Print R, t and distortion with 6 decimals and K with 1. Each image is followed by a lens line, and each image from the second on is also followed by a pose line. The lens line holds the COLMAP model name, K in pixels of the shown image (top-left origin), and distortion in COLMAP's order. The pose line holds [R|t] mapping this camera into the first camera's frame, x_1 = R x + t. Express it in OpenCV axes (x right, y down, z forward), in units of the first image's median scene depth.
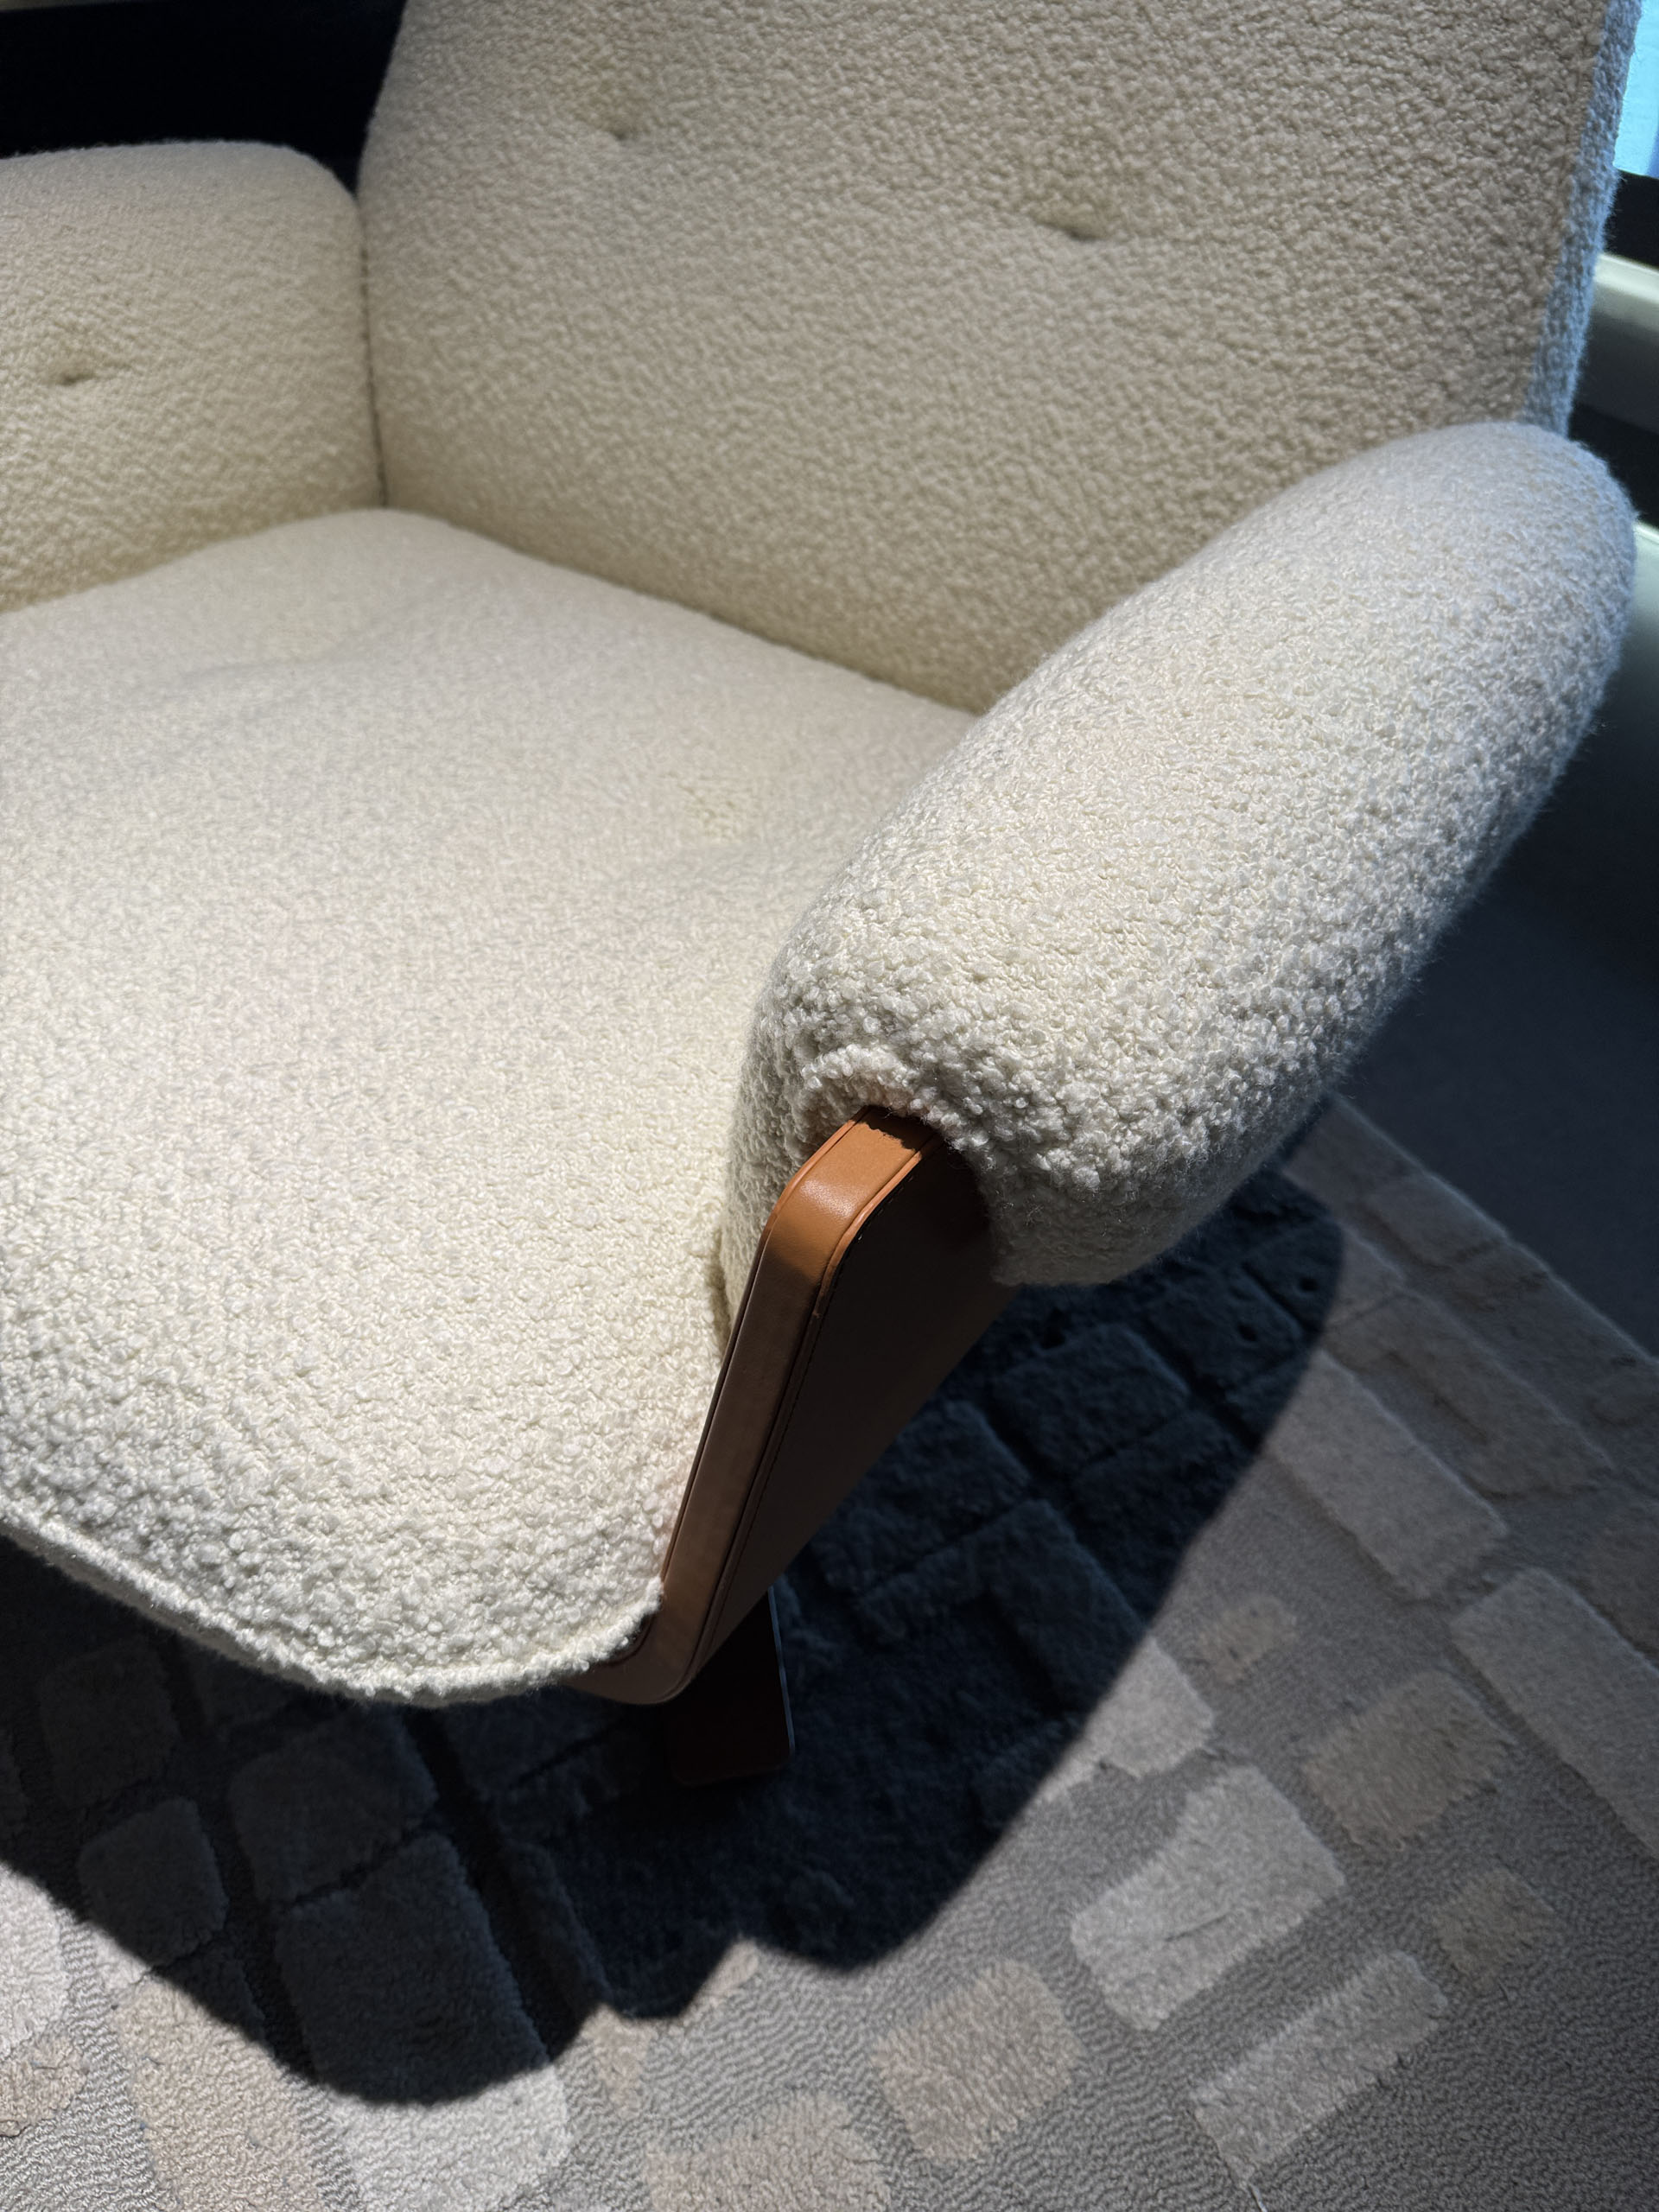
lens RADIAL K [[1544.9, 0, 829.5], [0, 1544.9, 1106.0], [0, 0, 1]] dist [0.004338, -0.127362]
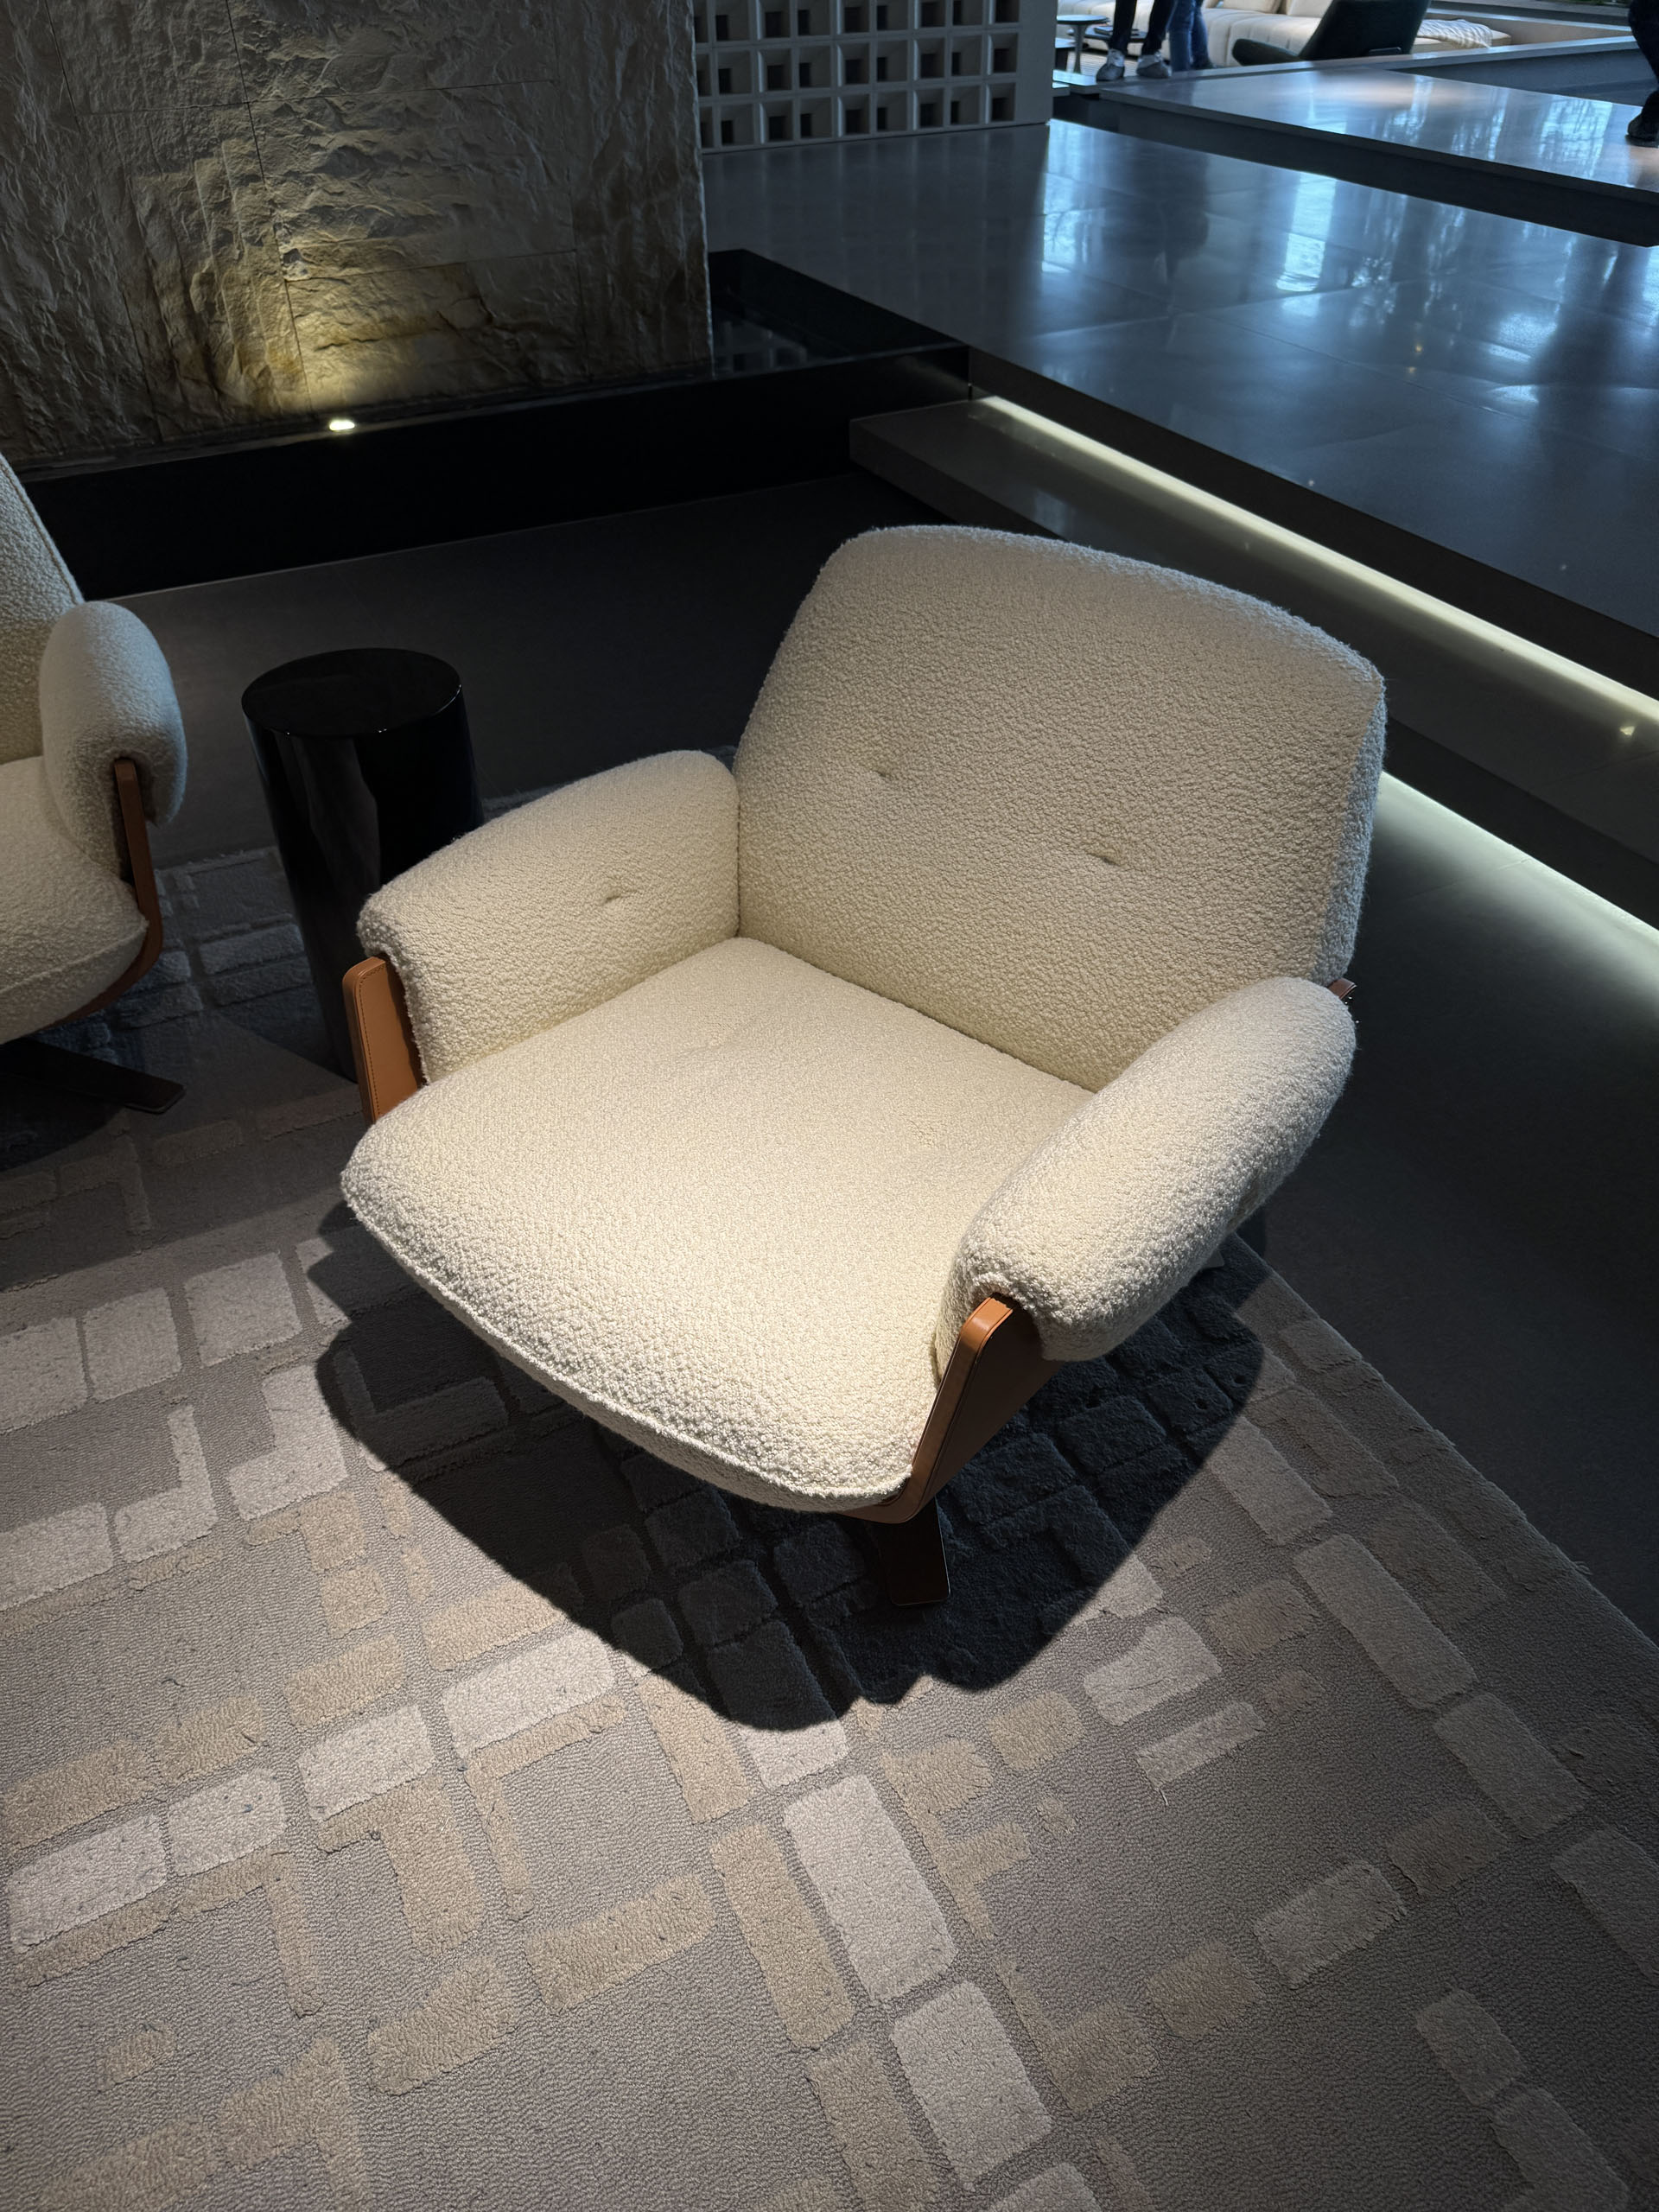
lens RADIAL K [[1547.5, 0, 819.5], [0, 1547.5, 1089.6], [0, 0, 1]] dist [0.013612, -0.015188]
pose [[0.995605, 0.028158, -0.089314, -0.034053], [-0.035188, 0.996321, -0.078147, -0.086788], [0.086785, 0.080947, 0.992933, -1.209687]]
